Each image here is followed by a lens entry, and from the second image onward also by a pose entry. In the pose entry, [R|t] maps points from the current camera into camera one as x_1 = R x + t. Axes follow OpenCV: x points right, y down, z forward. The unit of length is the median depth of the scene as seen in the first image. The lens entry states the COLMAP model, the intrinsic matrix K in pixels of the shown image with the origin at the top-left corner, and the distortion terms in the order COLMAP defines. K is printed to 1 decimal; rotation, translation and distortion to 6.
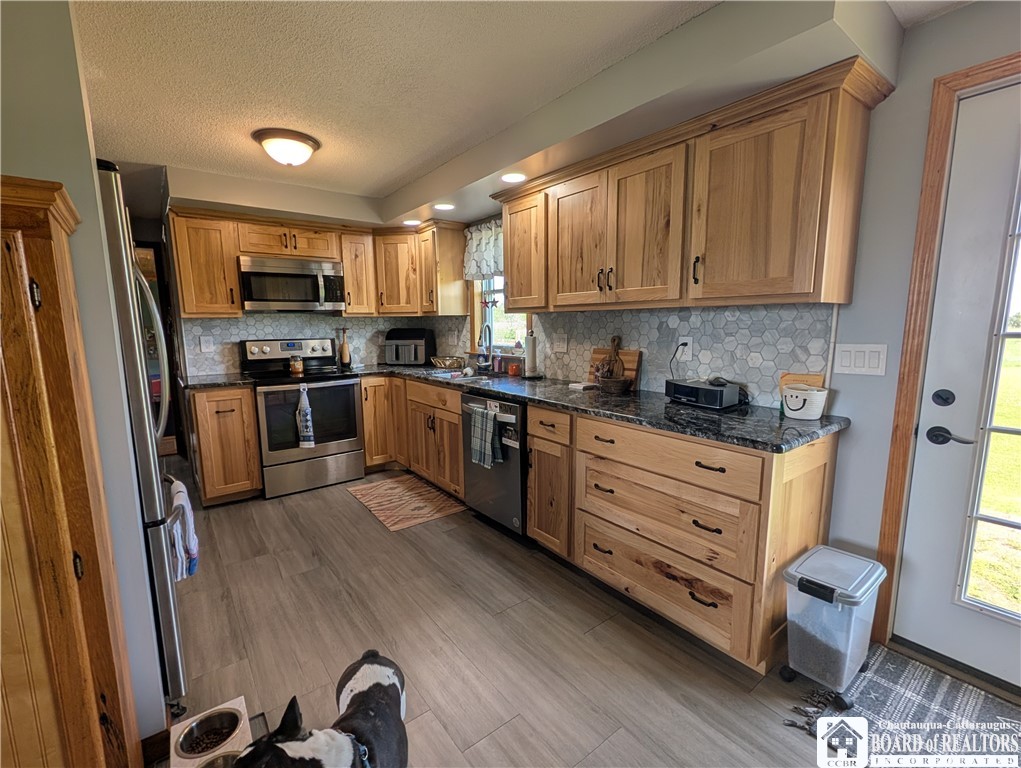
lens RADIAL K [[455.7, 0, 511.8], [0, 455.7, 390.1], [0, 0, 1]] dist [0.000322, 0.000397]
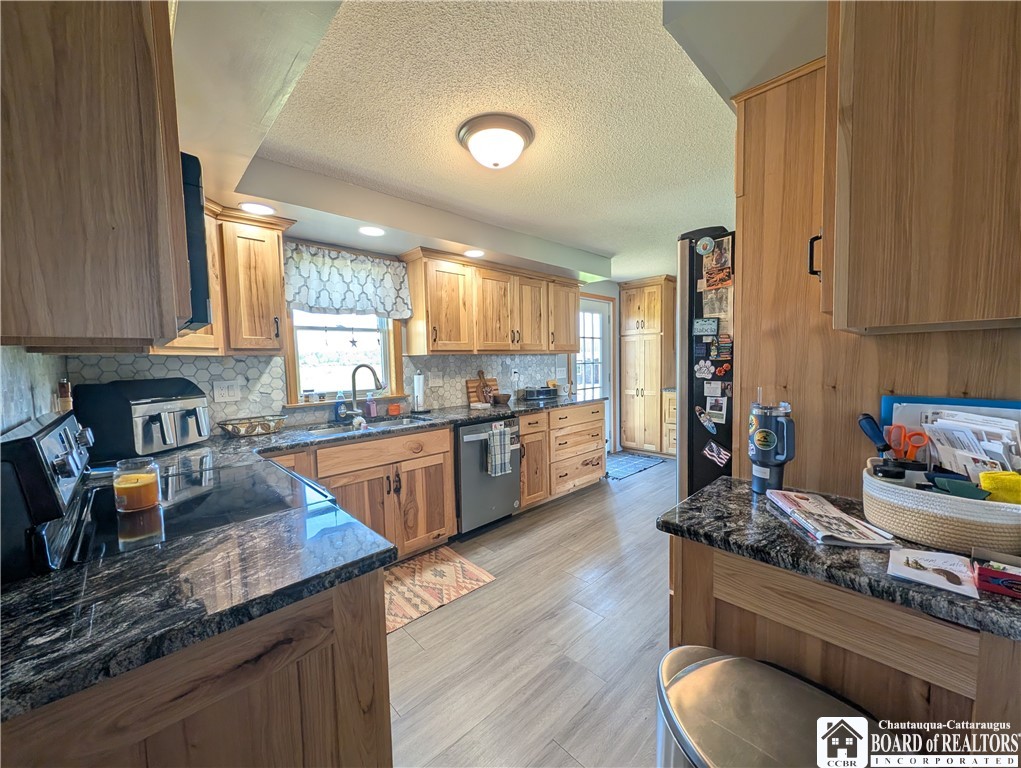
lens RADIAL K [[392.9, 0, 514.1], [0, 392.9, 386.8], [0, 0, 1]] dist [-0.000536, 0.000700]
pose [[-0.112280, -0.056246, 0.992083, -1.252914], [0.169856, 0.982616, 0.074933, -0.162849], [-0.979052, 0.176924, -0.100774, 1.154965]]
